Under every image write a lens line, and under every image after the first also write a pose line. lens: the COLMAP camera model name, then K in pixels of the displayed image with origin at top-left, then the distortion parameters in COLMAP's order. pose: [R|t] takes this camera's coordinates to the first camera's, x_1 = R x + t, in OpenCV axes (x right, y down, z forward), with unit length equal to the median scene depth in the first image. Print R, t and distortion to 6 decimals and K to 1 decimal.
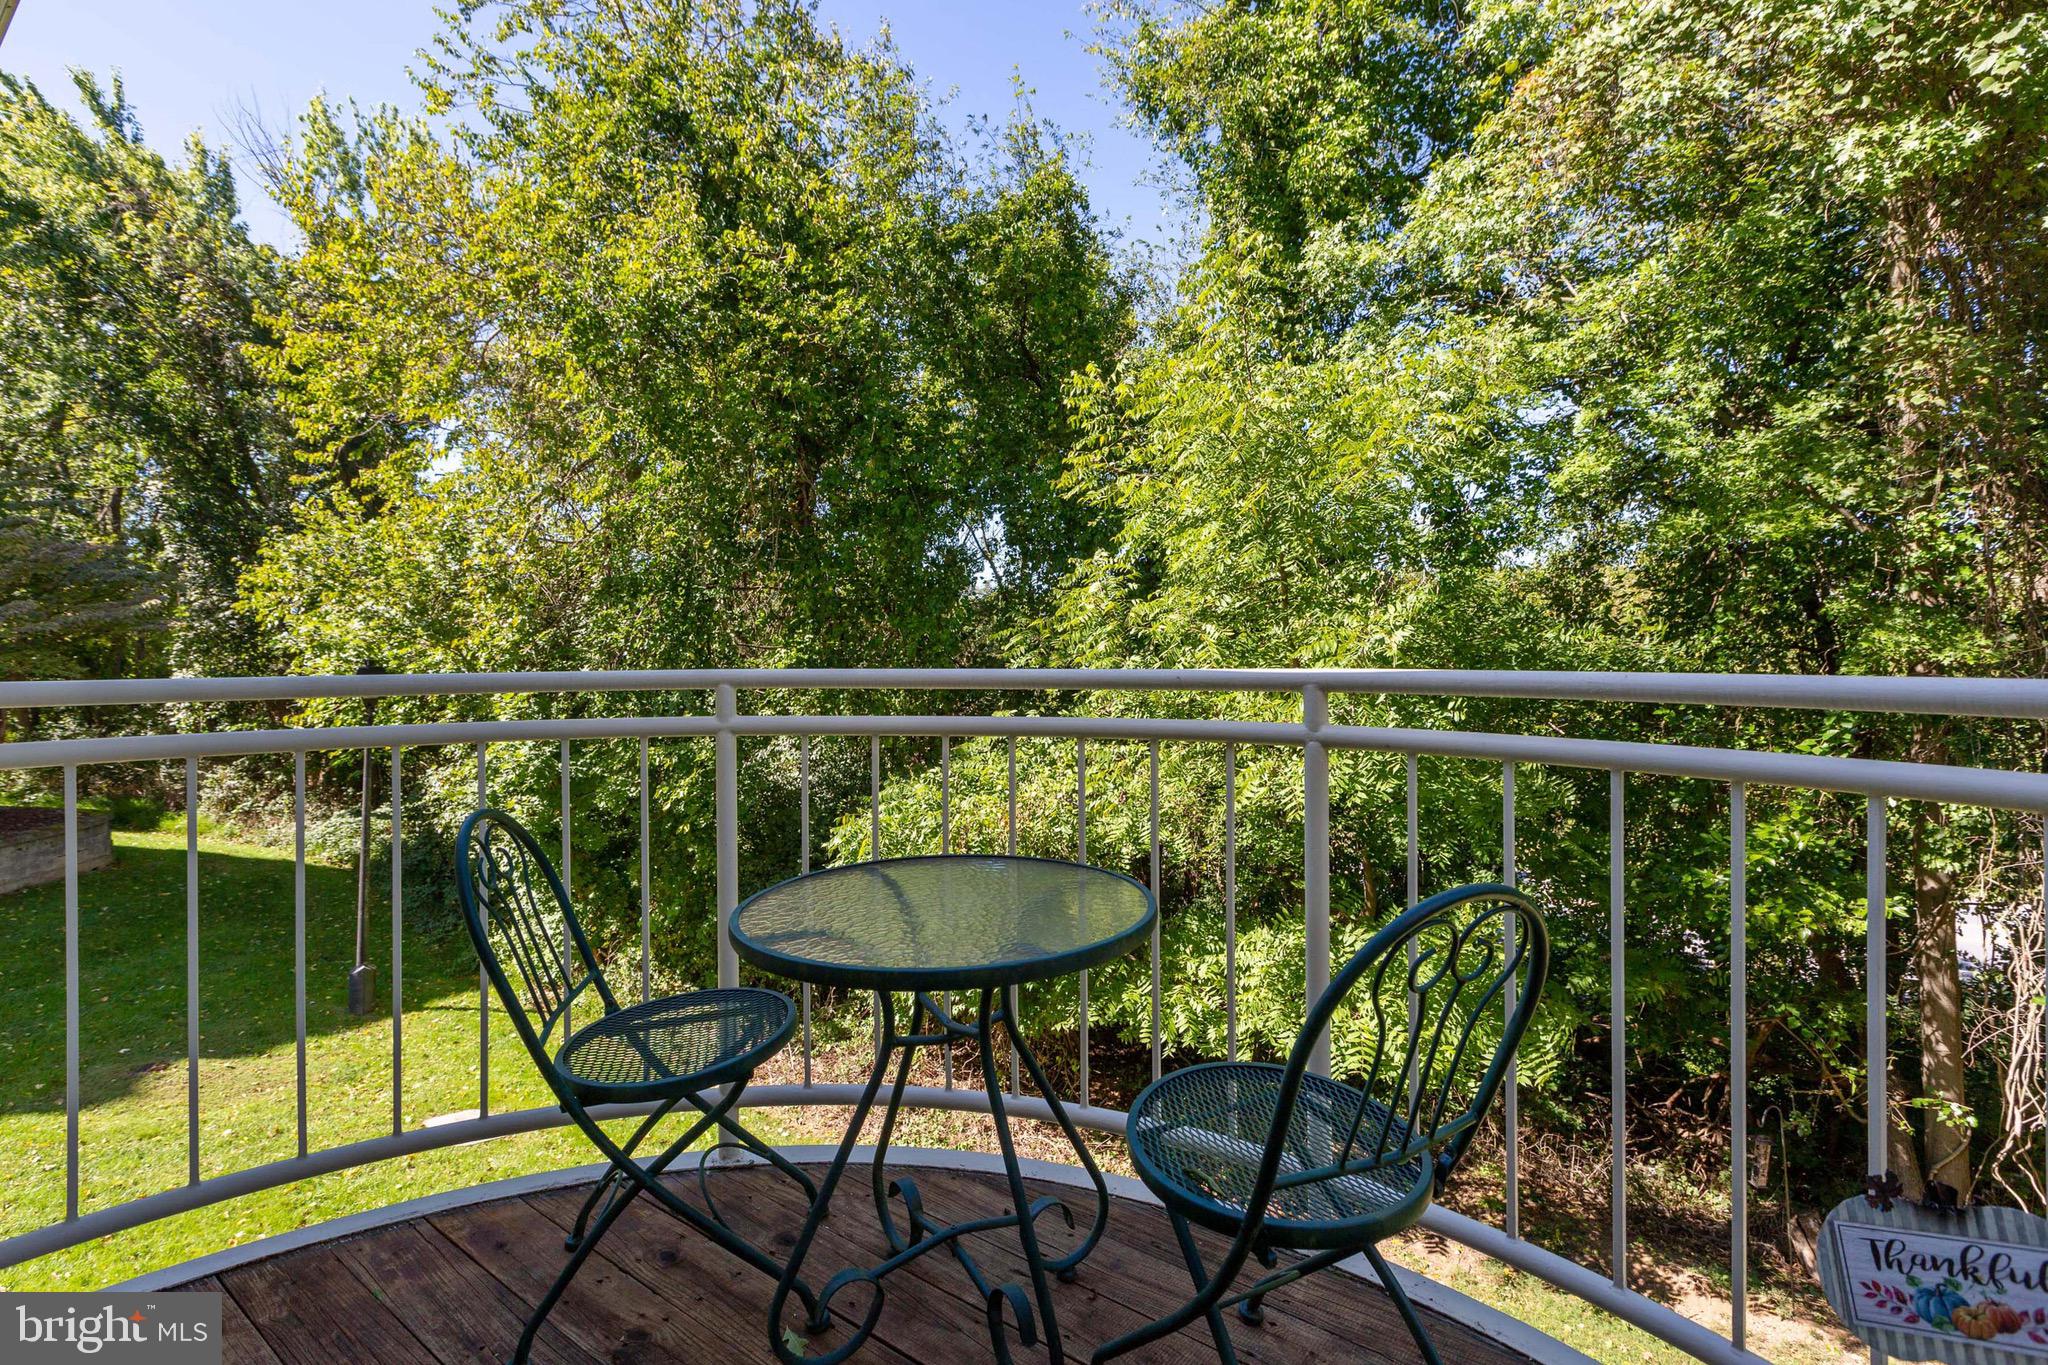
lens RADIAL K [[922.3, 0, 1025.5], [0, 922.3, 662.5], [0, 0, 1]] dist [0.001780, -0.000445]
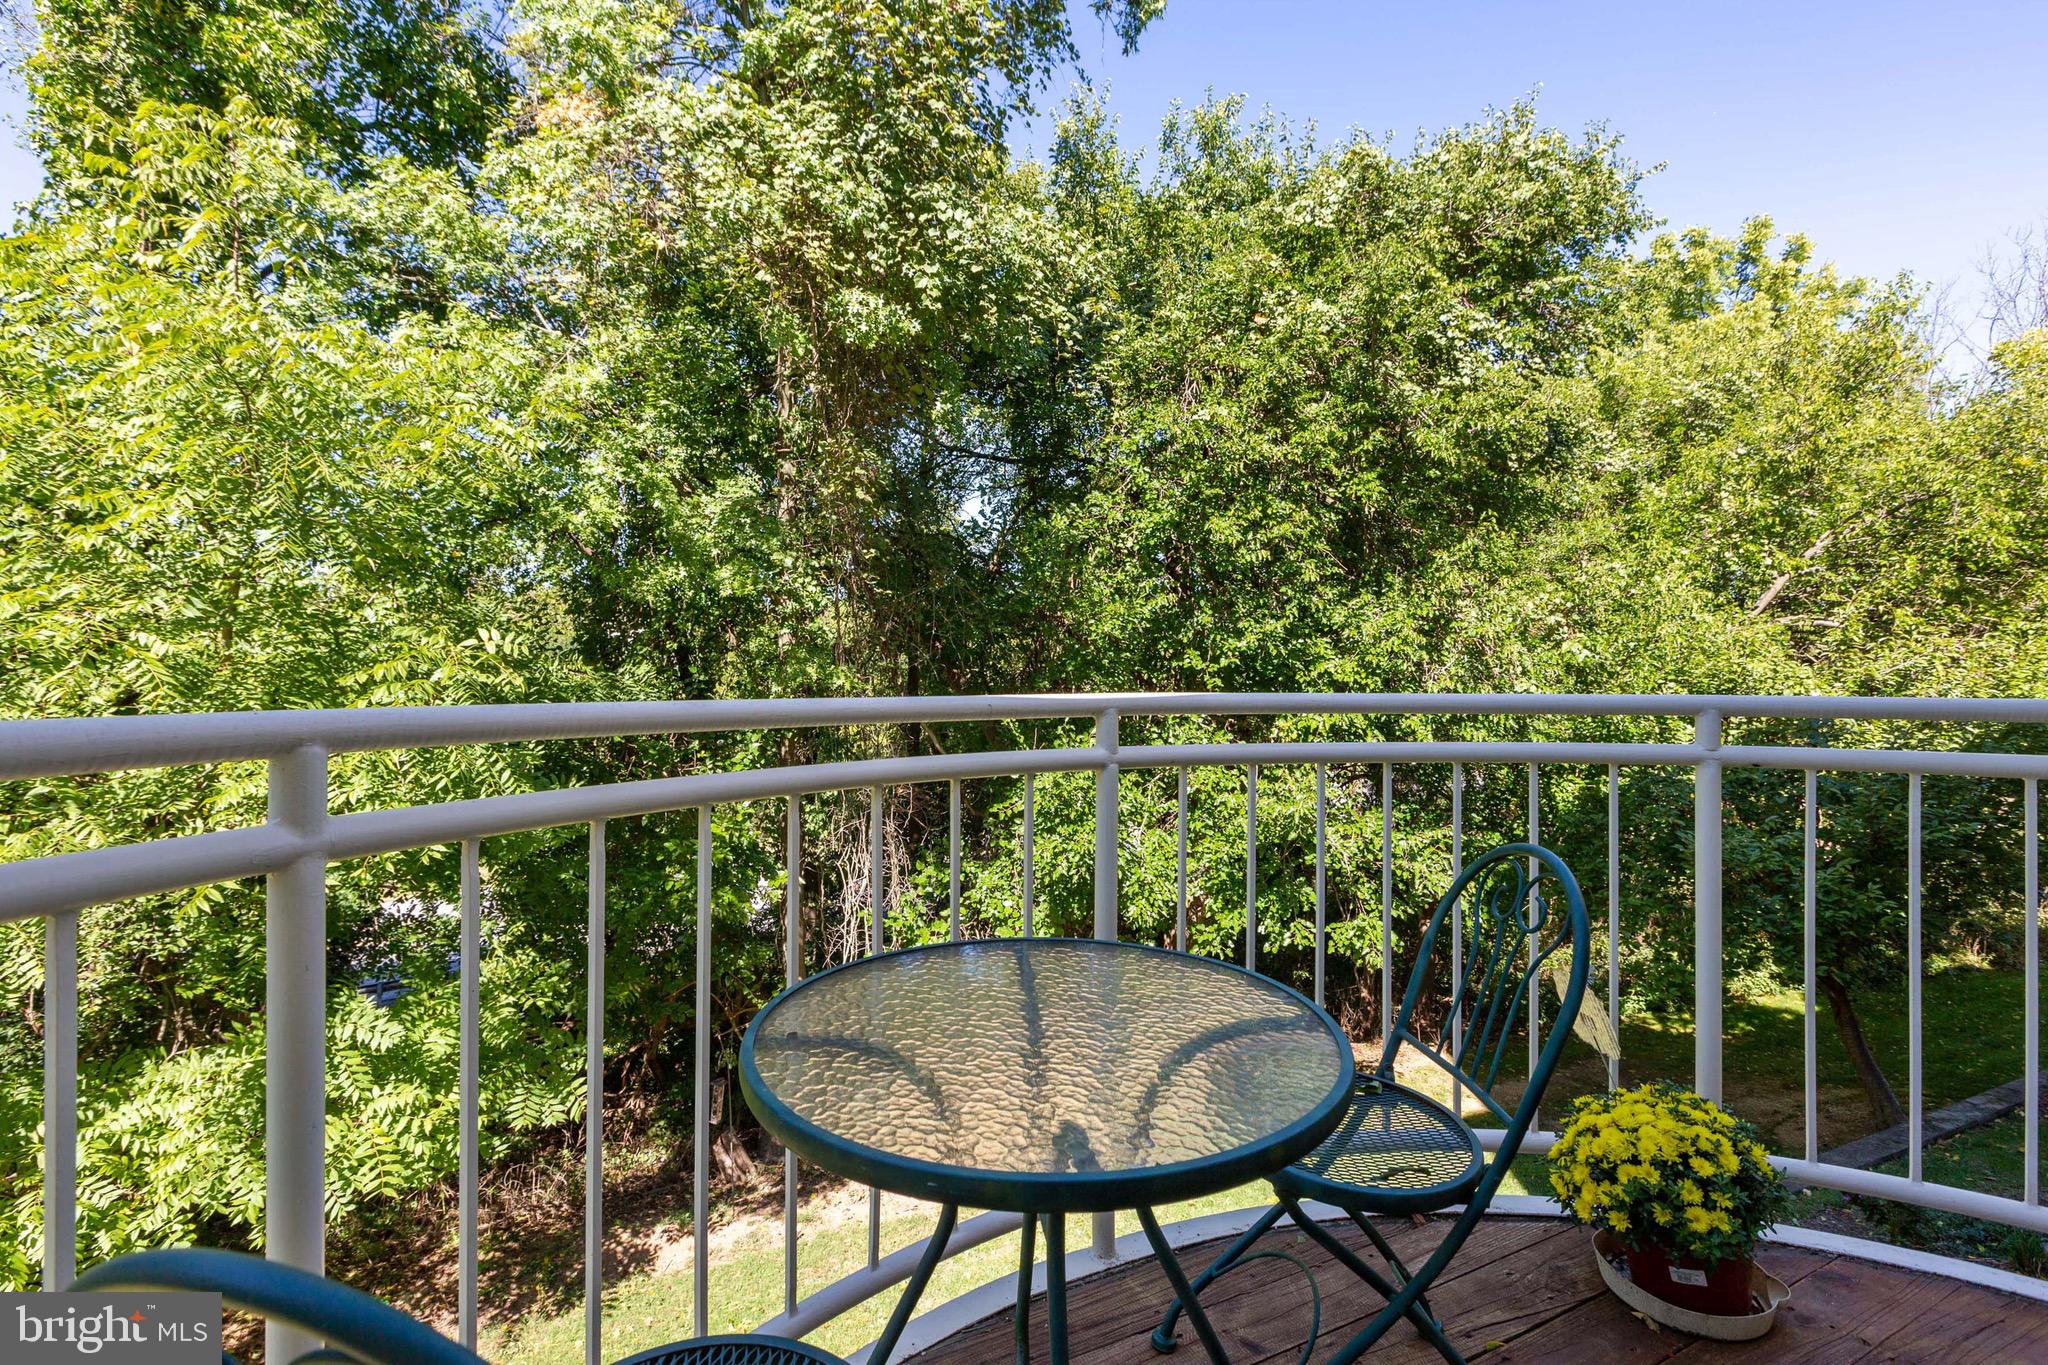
lens RADIAL K [[922.3, 0, 1025.5], [0, 922.3, 662.5], [0, 0, 1]] dist [0.001780, -0.000445]
pose [[0.459823, 0.013037, 0.887915, -0.089914], [0.009815, 0.999757, -0.019762, -0.000732], [-0.887956, 0.017802, 0.459583, 0.084136]]
